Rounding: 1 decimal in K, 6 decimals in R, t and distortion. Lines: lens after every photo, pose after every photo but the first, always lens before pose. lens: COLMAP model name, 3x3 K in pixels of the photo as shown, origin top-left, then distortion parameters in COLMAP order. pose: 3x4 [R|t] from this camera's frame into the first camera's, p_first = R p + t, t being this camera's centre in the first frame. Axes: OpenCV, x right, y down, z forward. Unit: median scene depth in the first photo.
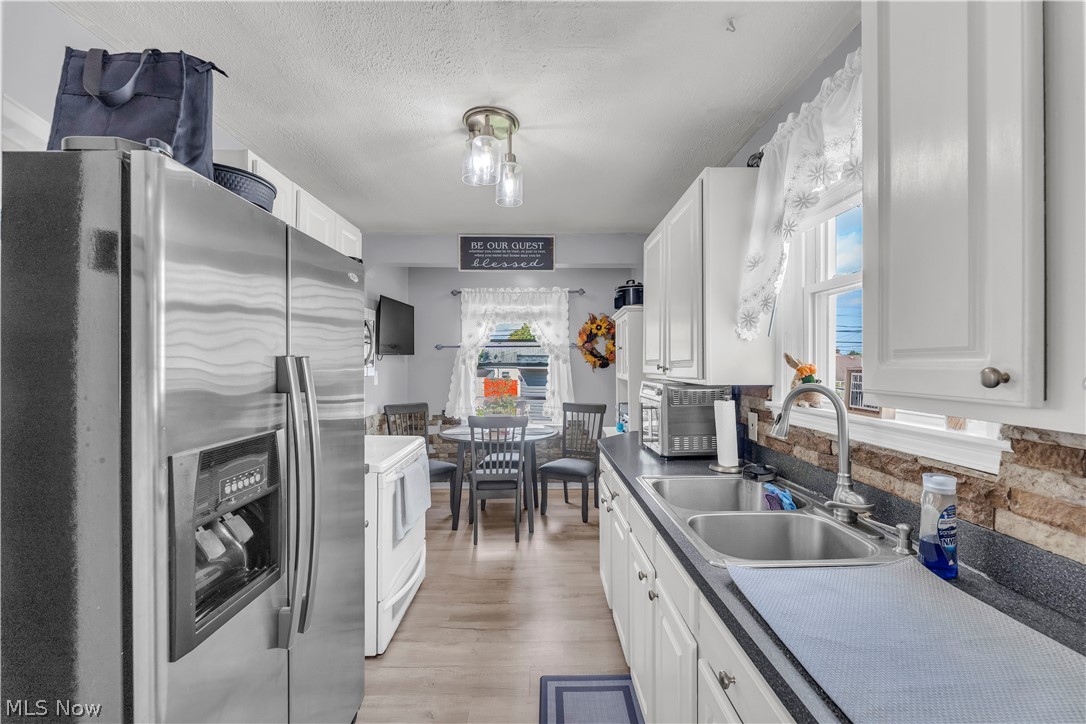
lens RADIAL K [[439.1, 0, 551.7], [0, 439.1, 361.7], [0, 0, 1]] dist [-0.001598, -0.000990]
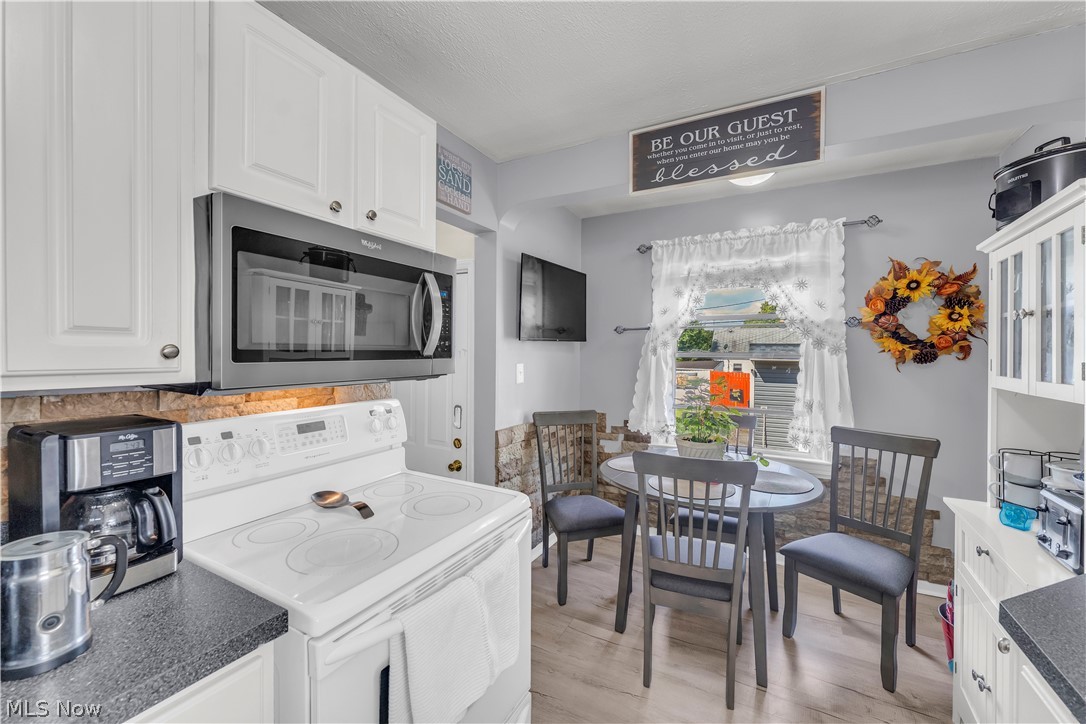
lens RADIAL K [[439.1, 0, 545.2], [0, 439.1, 361.2], [0, 0, 1]] dist [-0.001598, -0.000990]
pose [[0.867993, 0.012316, -0.496425, -0.012601], [-0.002169, 0.999777, 0.021011, 0.001885], [0.496573, -0.017160, 0.867826, 0.335189]]
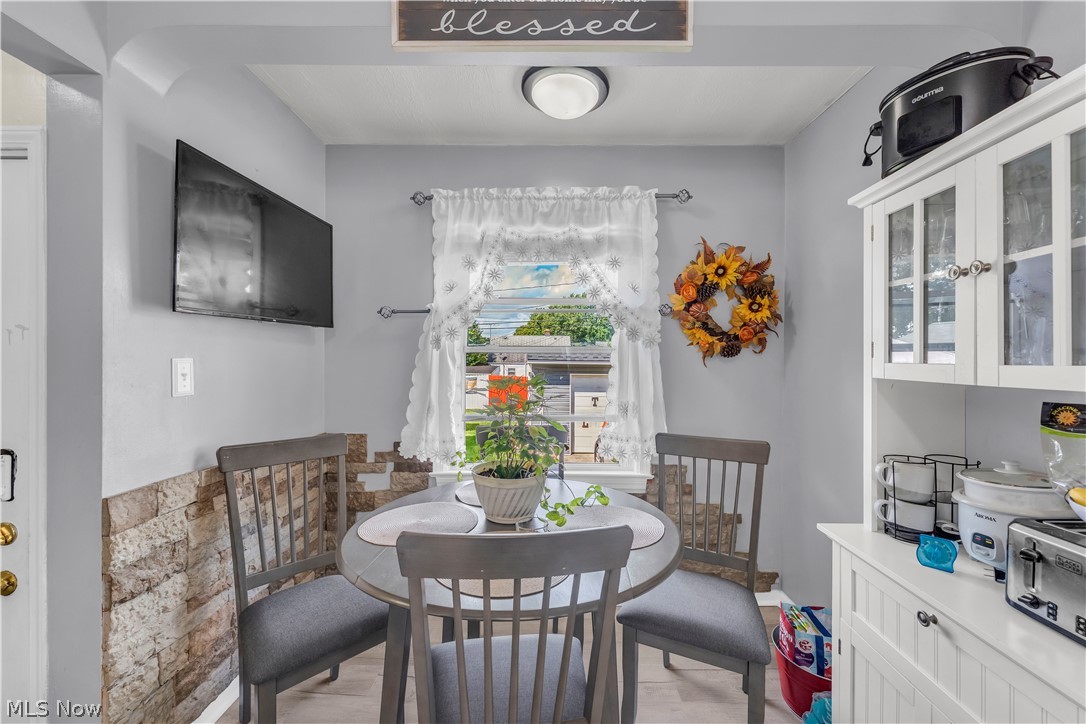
lens RADIAL K [[439.1, 0, 543.9], [0, 439.1, 363.1], [0, 0, 1]] dist [-0.001598, -0.000990]
pose [[0.999531, 0.003712, -0.030413, -0.069357], [-0.003385, 0.999936, 0.010818, 0.016814], [0.030451, -0.010710, 0.999479, 0.524766]]
